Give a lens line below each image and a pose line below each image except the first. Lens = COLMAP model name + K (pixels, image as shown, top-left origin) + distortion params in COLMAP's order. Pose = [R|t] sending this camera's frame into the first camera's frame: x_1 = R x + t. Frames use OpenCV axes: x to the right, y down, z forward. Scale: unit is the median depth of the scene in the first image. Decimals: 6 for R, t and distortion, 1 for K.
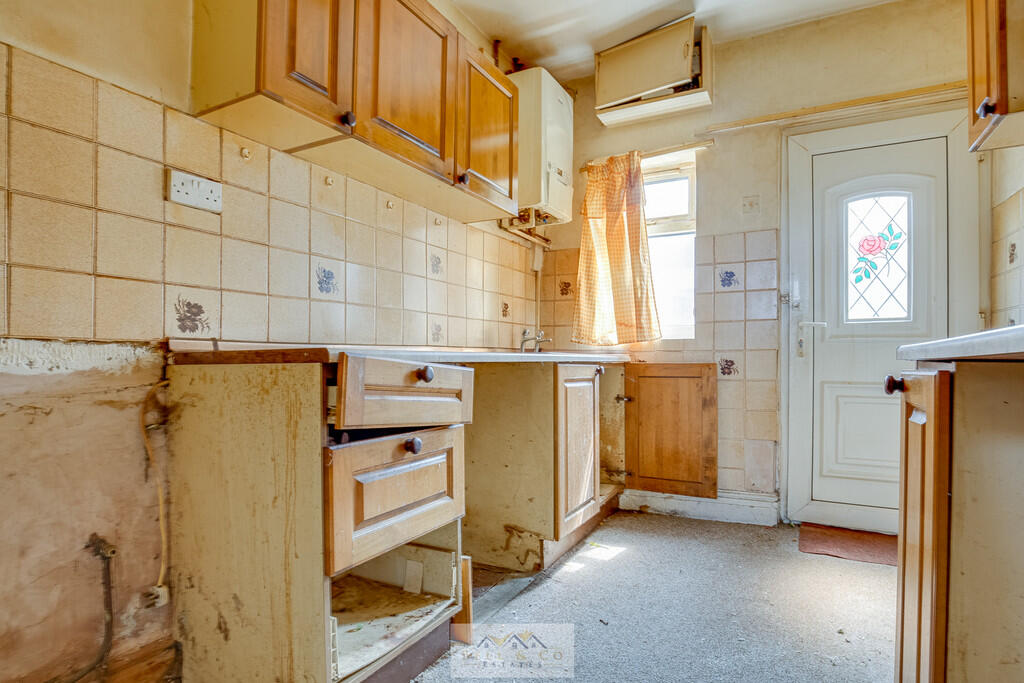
lens RADIAL K [[464.9, 0, 502.1], [0, 464.9, 355.4], [0, 0, 1]] dist [-0.034312, 0.005501]
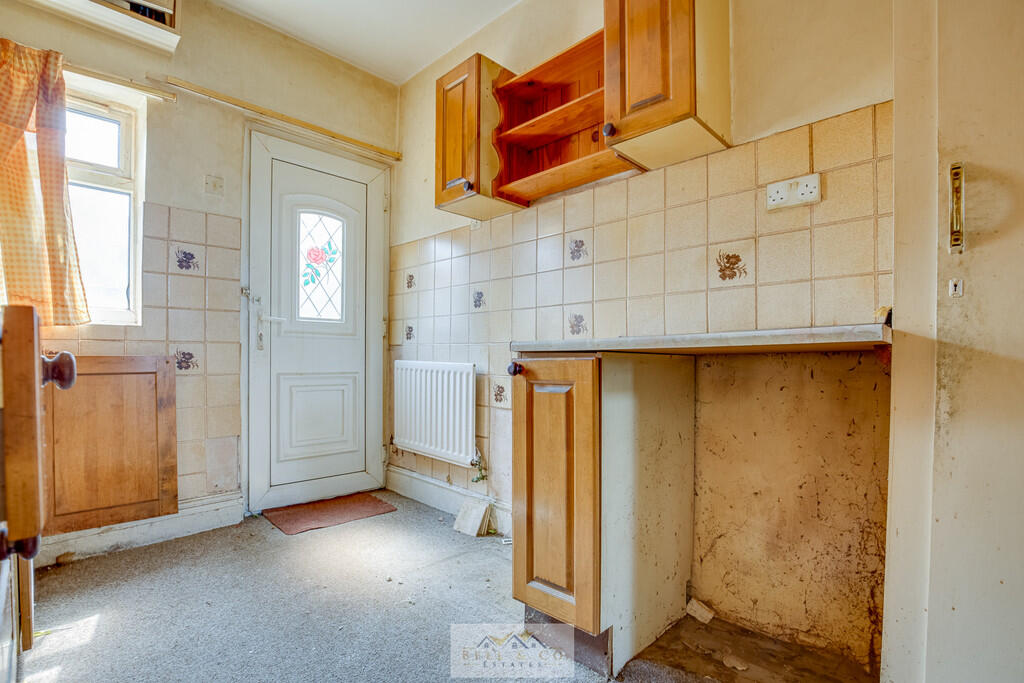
lens RADIAL K [[464.9, 0, 502.1], [0, 464.9, 355.4], [0, 0, 1]] dist [-0.034312, 0.005501]
pose [[0.344829, 0.004535, 0.938655, -0.127733], [-0.015274, 0.999883, 0.000781, 0.005900], [-0.938541, -0.014606, 0.344858, 0.135432]]
